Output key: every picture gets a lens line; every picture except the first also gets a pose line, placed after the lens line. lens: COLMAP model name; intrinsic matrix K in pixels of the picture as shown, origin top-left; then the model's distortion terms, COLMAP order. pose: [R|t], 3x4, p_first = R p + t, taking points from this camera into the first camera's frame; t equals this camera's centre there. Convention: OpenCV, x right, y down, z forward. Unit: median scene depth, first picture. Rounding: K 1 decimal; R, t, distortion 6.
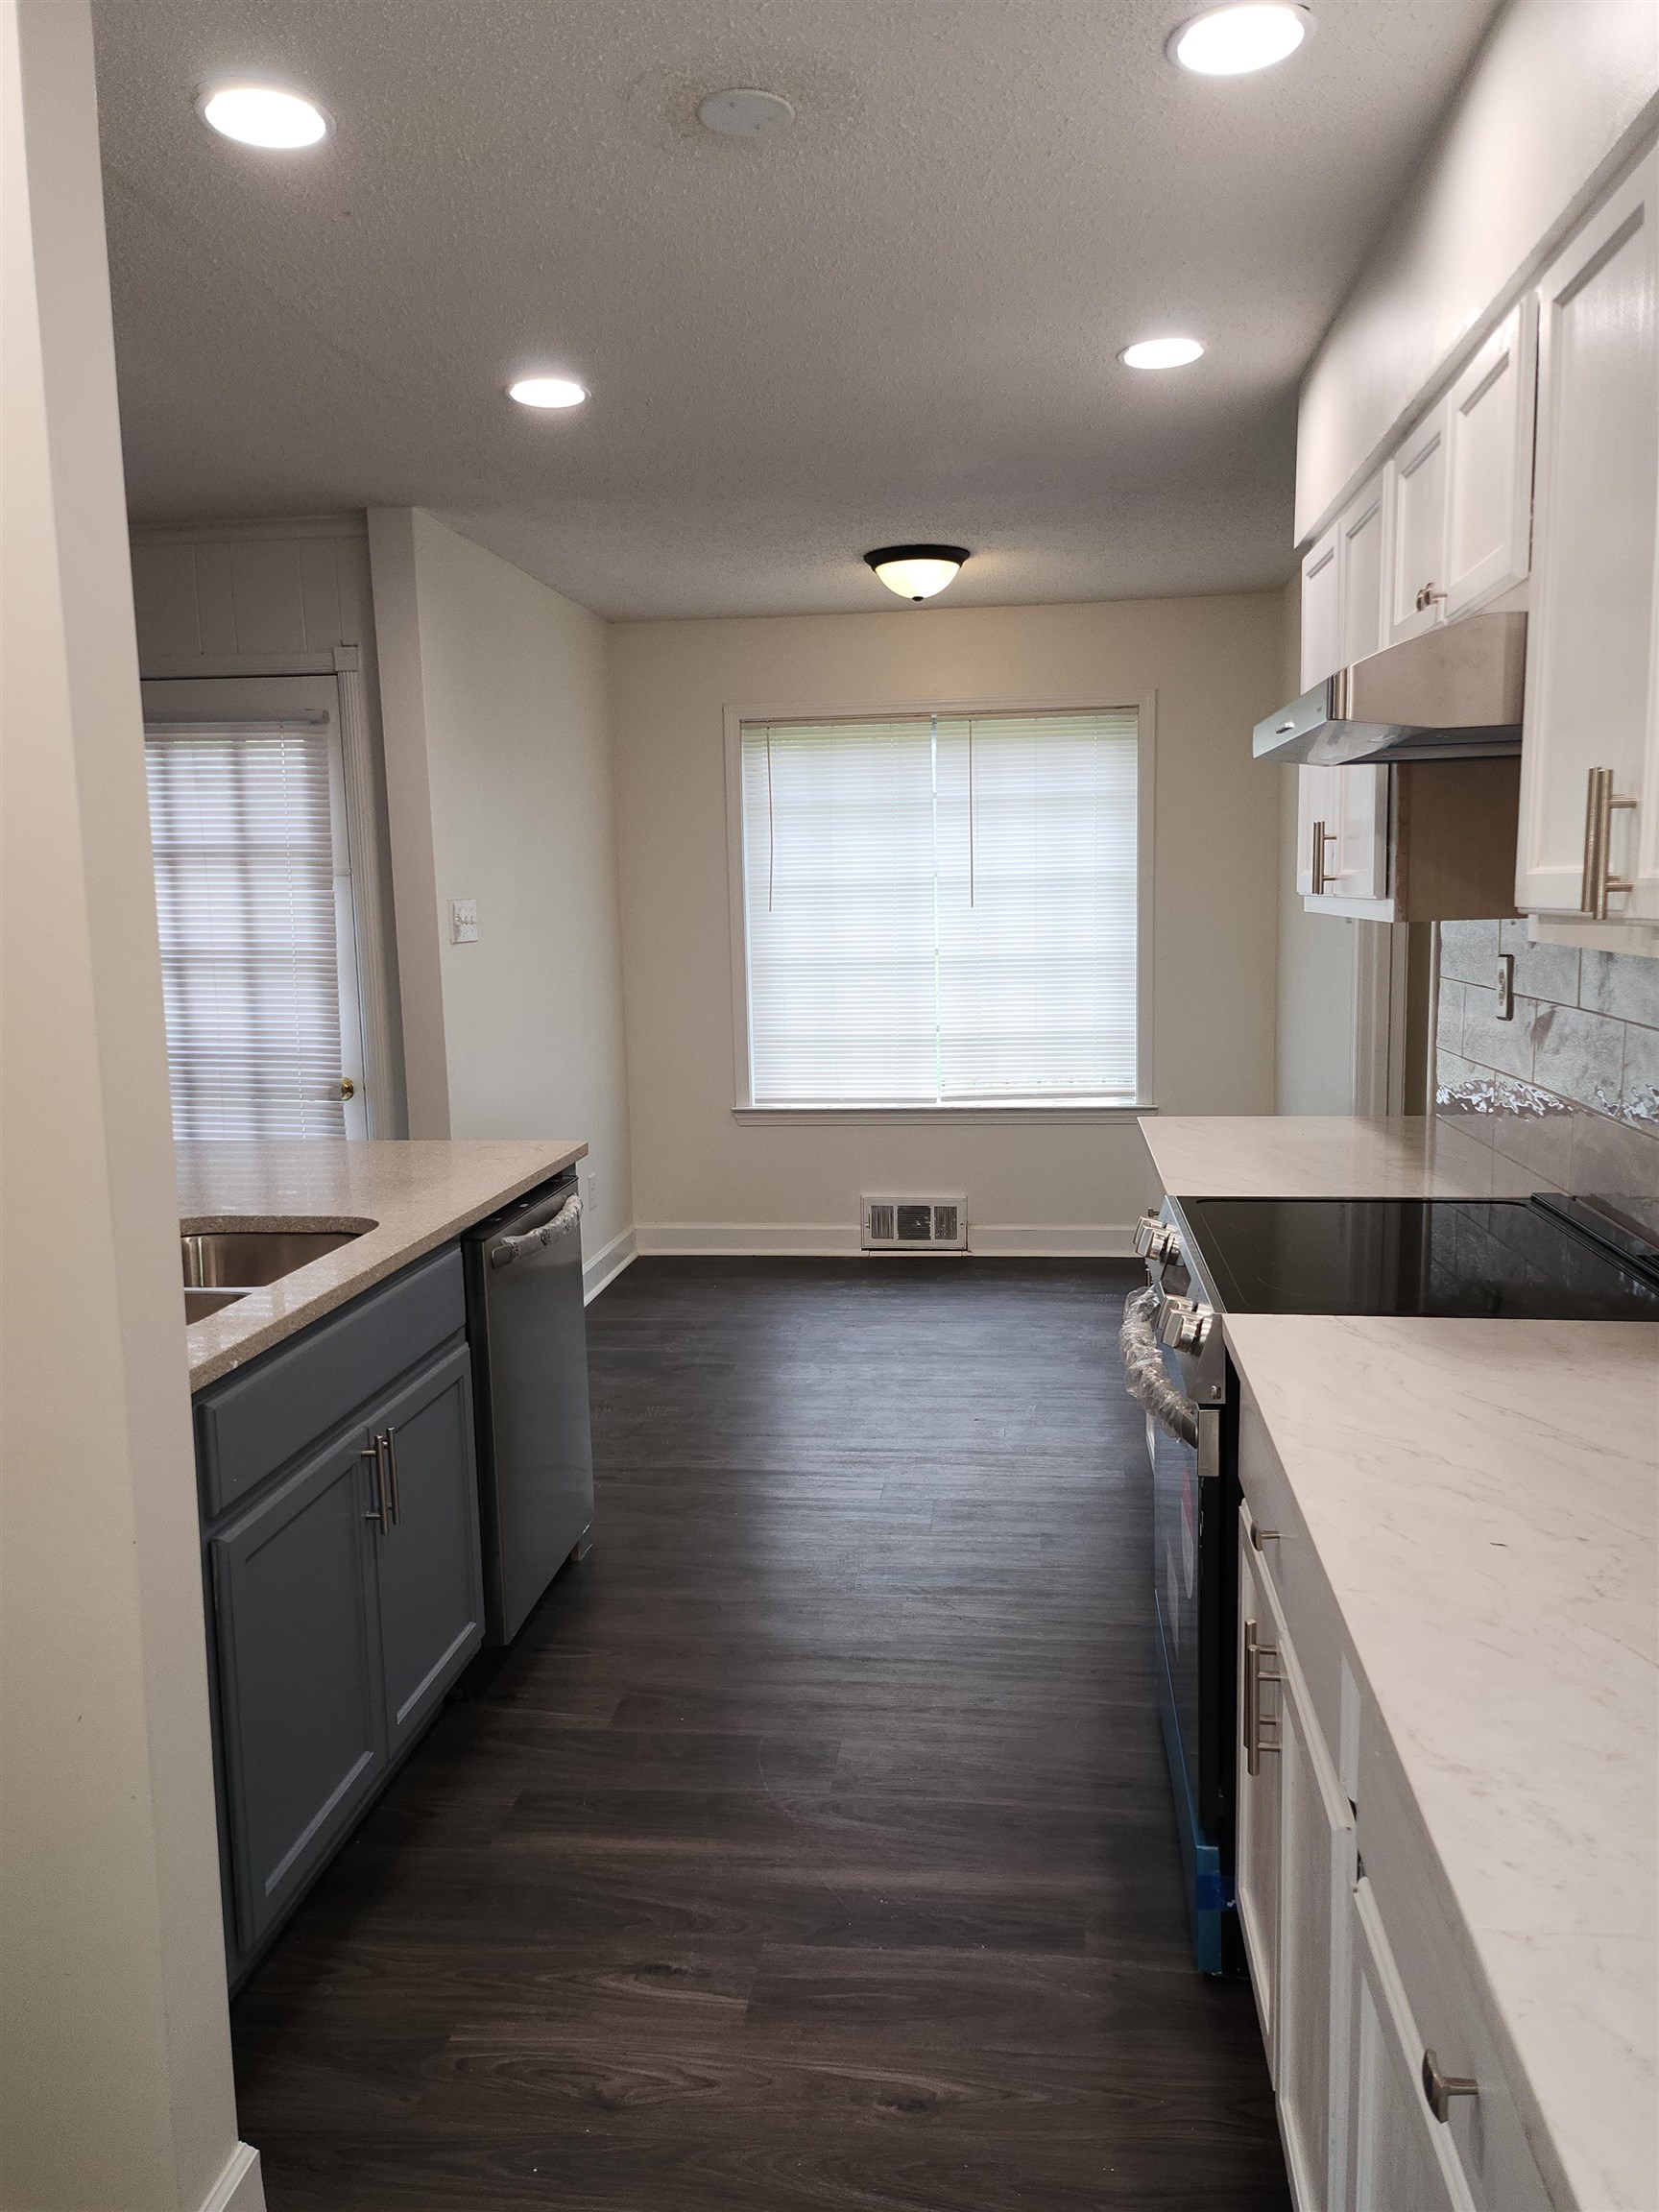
lens RADIAL K [[1609.6, 0, 826.3], [0, 1609.6, 1089.1], [0, 0, 1]] dist [0.076169, -0.077323]
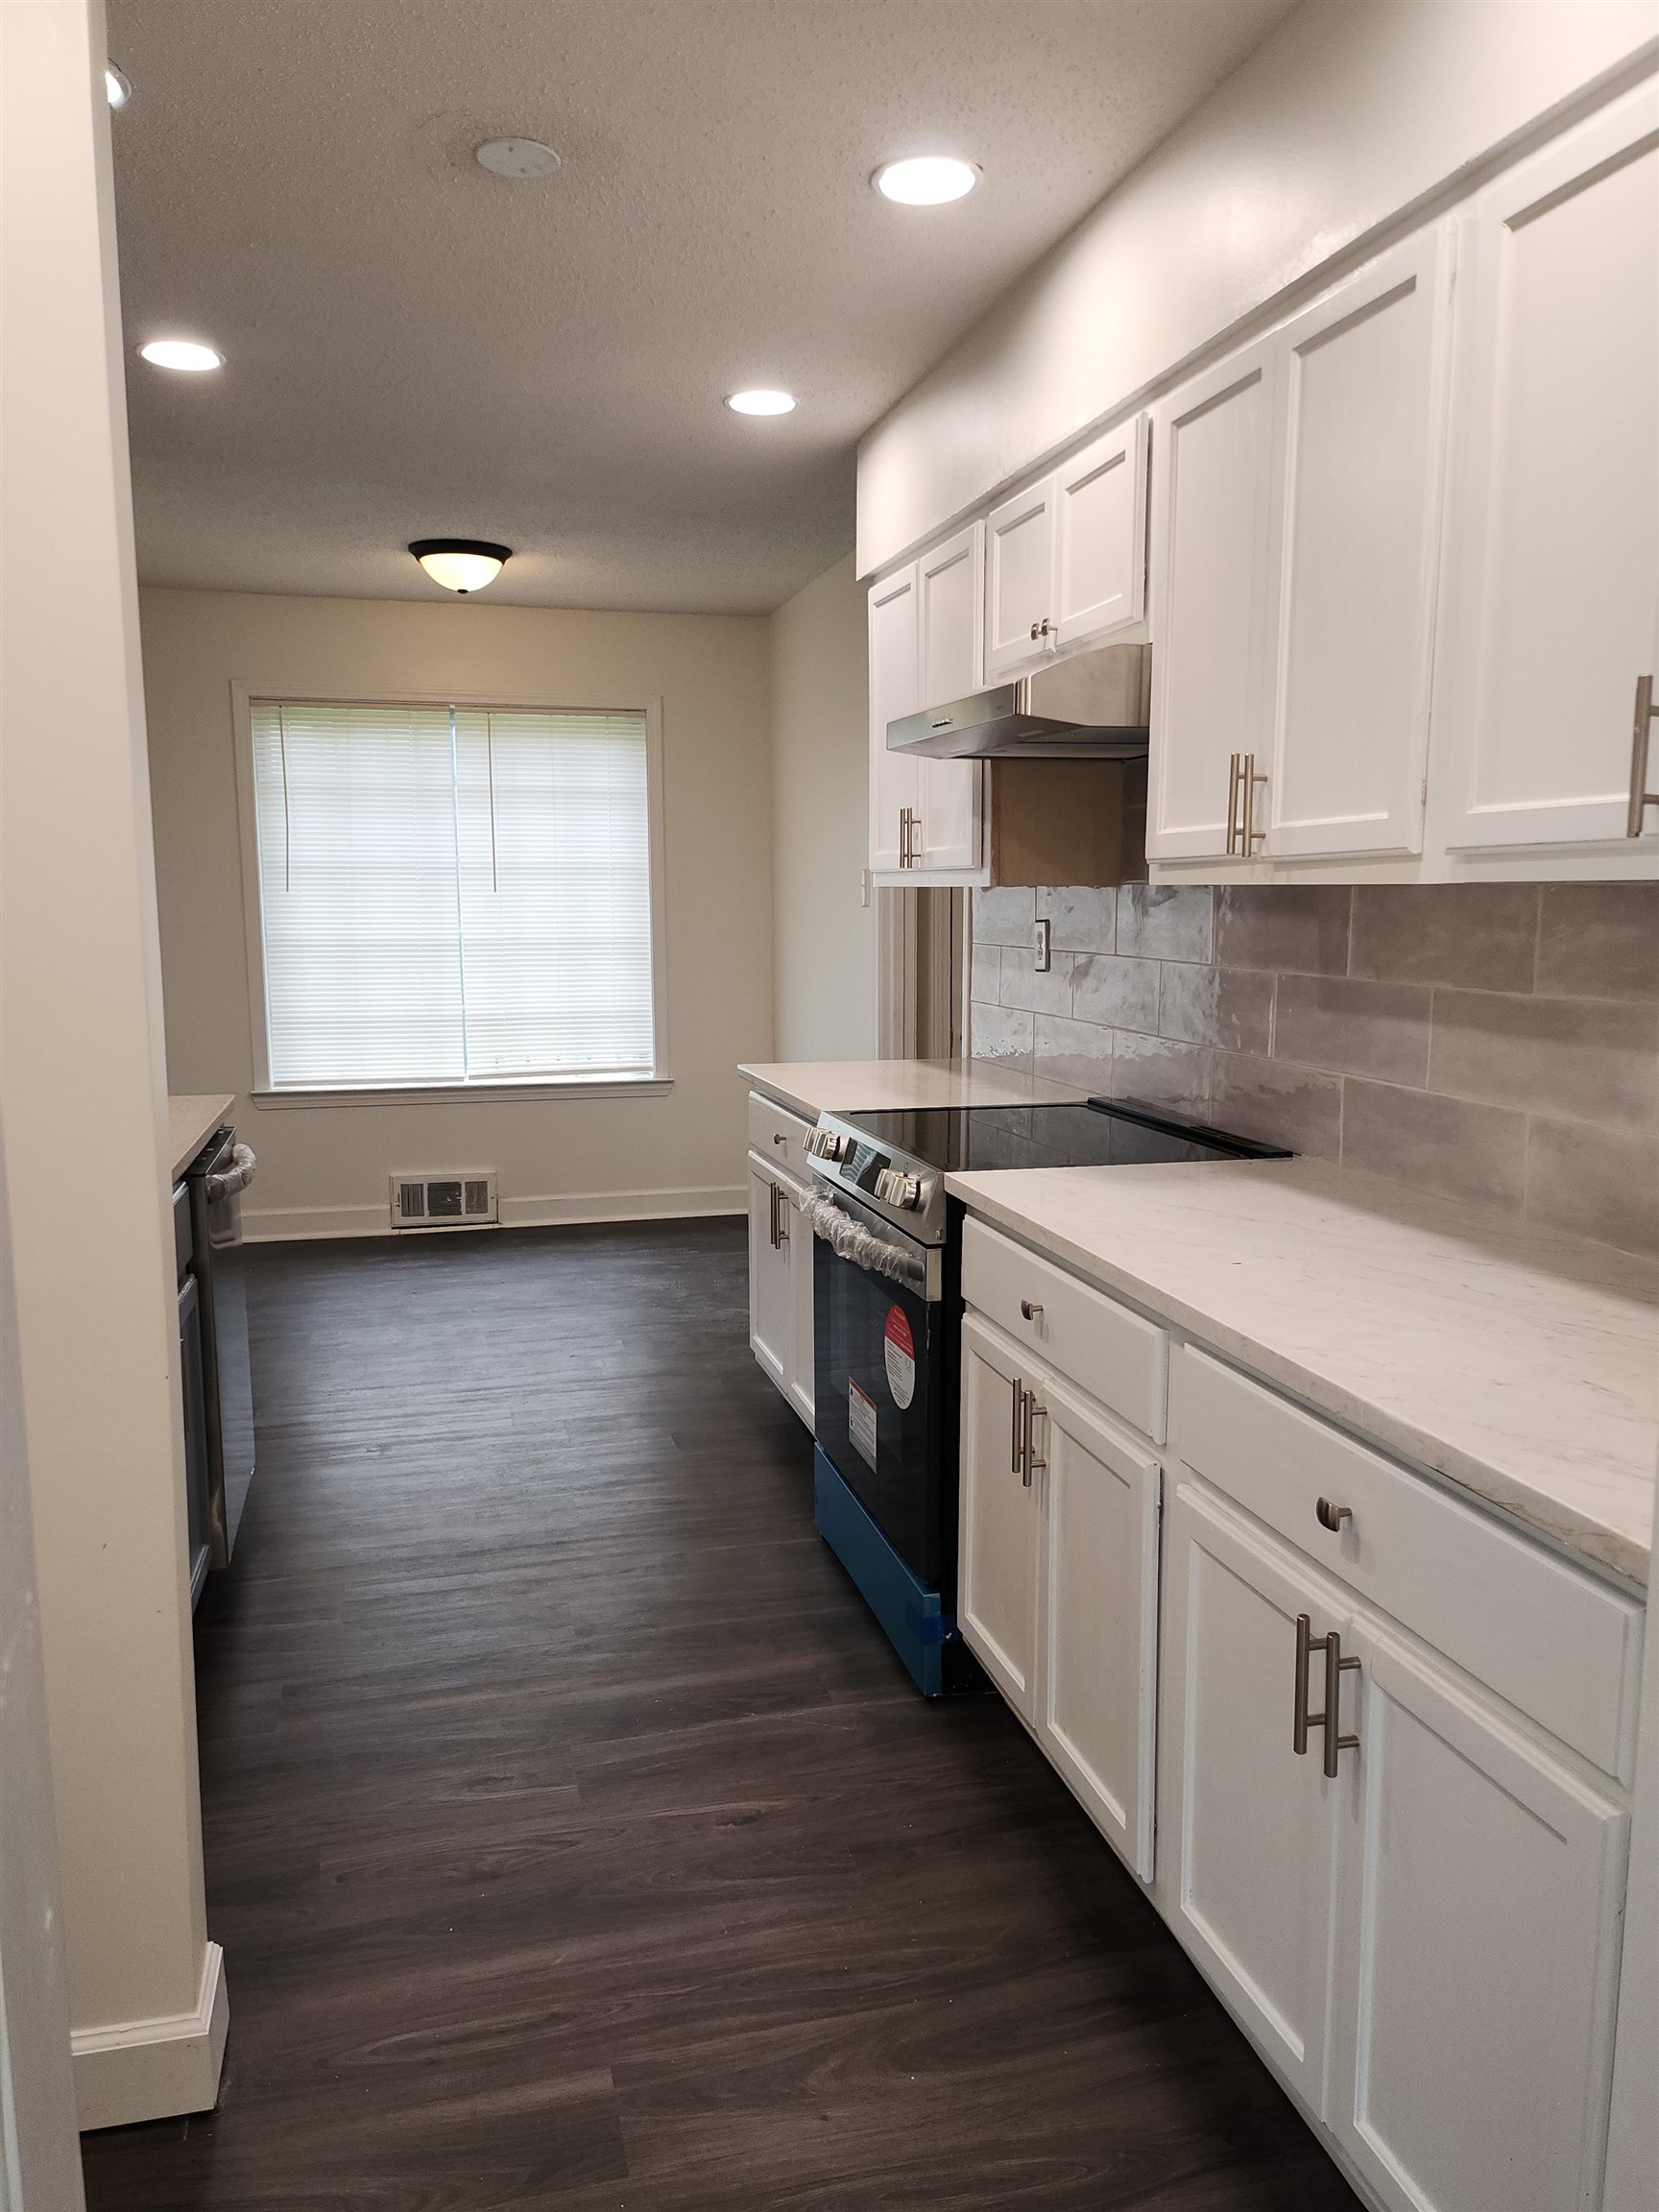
lens RADIAL K [[1624.0, 0, 829.5], [0, 1624.0, 1106.0], [0, 0, 1]] dist [0.066710, -0.085055]
pose [[0.924990, -0.027880, 0.378967, -0.161085], [0.028330, 0.999589, 0.004391, 0.038091], [-0.378934, 0.006674, 0.925400, -0.079303]]
